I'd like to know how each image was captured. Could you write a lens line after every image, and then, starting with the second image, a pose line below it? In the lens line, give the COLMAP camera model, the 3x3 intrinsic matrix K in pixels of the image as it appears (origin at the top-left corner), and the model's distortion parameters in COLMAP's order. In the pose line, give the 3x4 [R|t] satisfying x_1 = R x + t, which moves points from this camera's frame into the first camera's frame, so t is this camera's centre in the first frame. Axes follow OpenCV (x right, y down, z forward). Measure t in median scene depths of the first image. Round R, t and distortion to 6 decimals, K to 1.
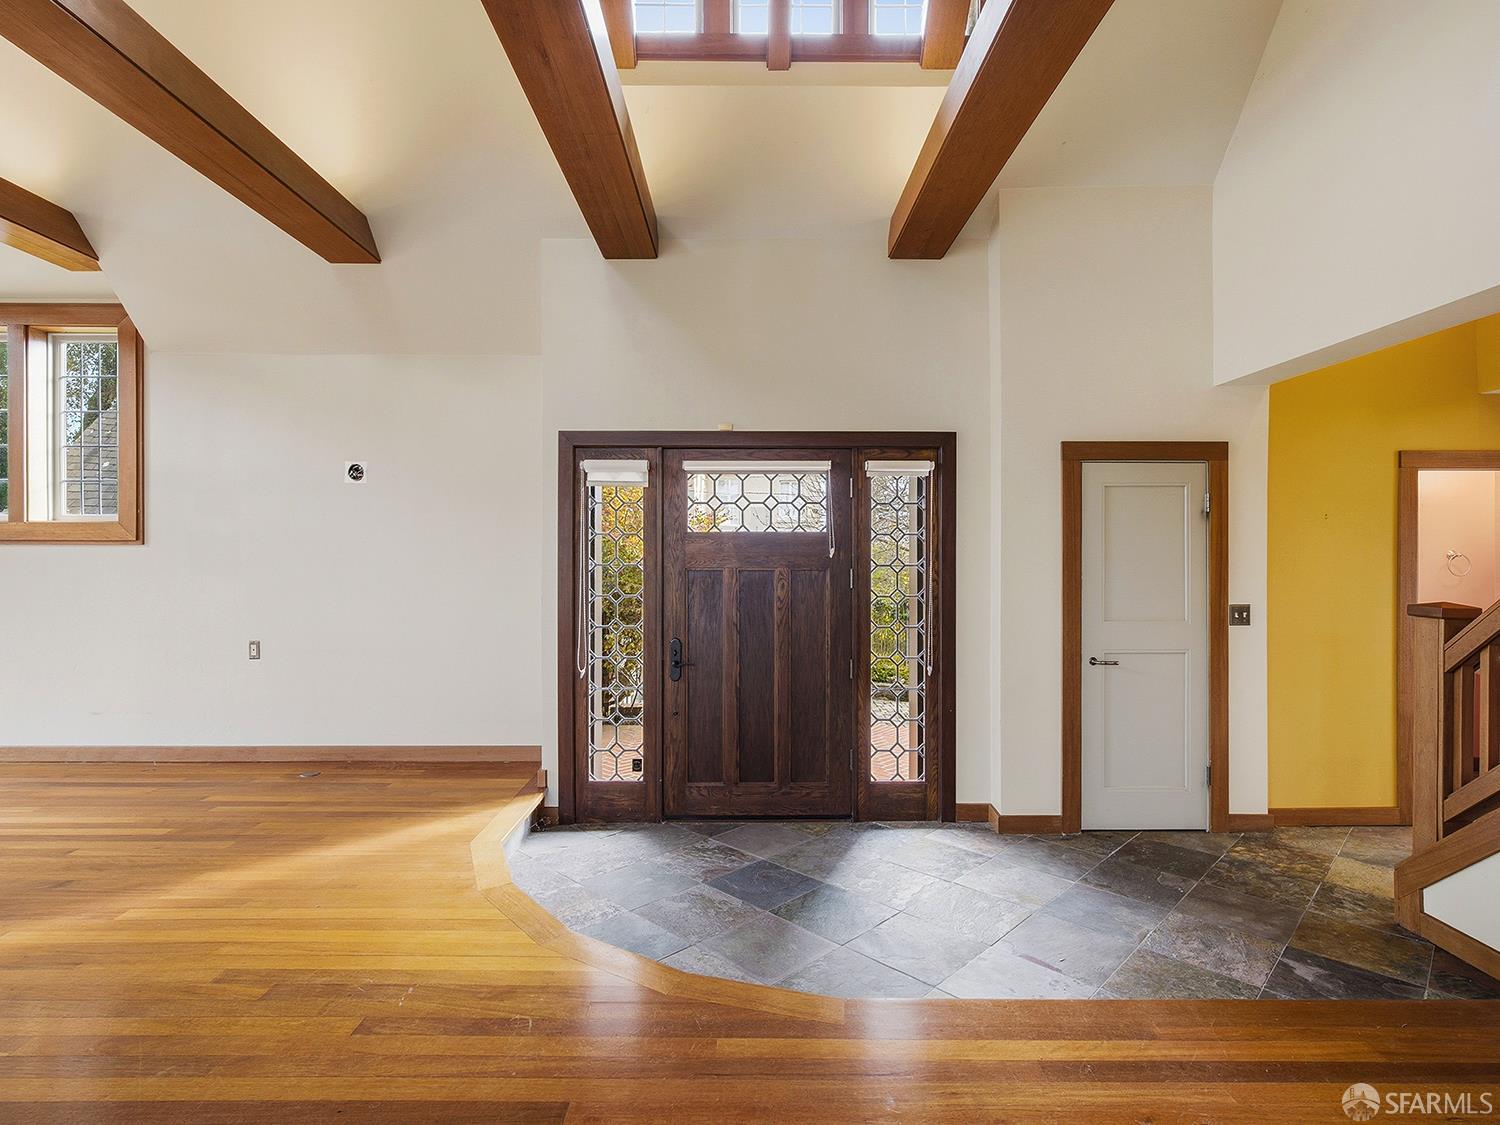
lens RADIAL K [[781.2, 0, 750.0], [0, 781.2, 562.5], [0, 0, 1]] dist [-0.001396, -0.000752]
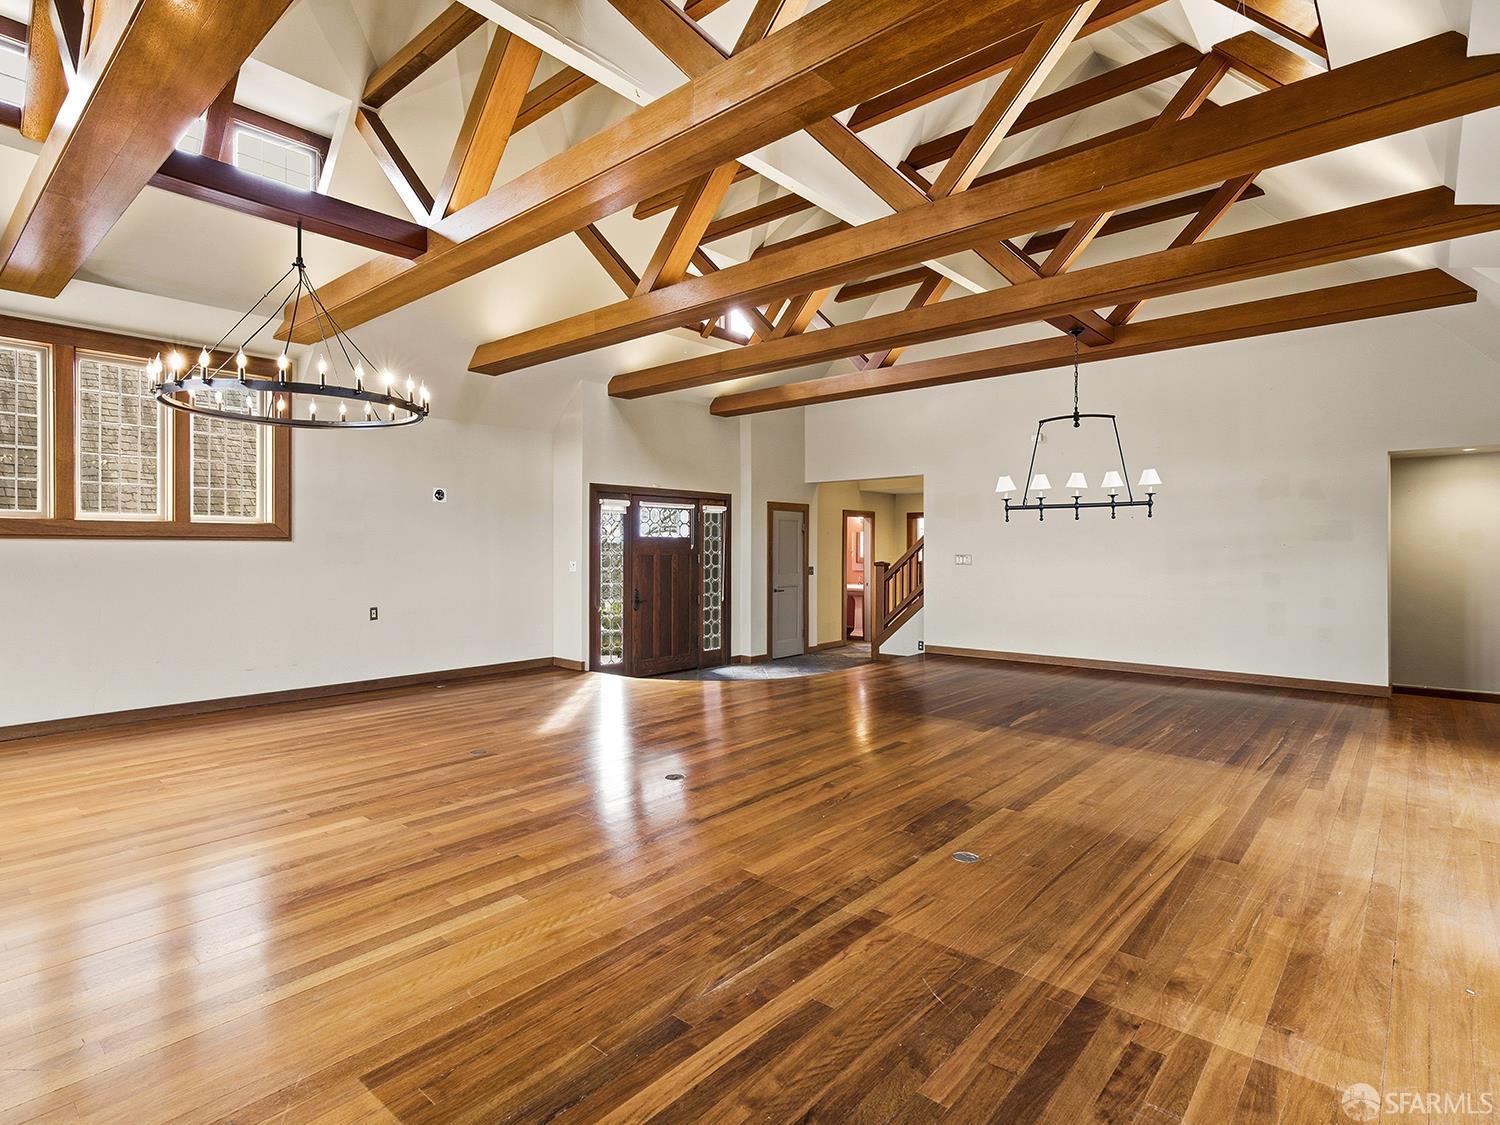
lens RADIAL K [[781.2, 0, 750.0], [0, 781.2, 562.5], [0, 0, 1]] dist [-0.001396, -0.000752]
pose [[0.656163, -0.015161, 0.754467, -1.432871], [0.008102, 0.999882, 0.013047, 0.004096], [-0.754576, -0.002448, 0.656208, -0.546597]]
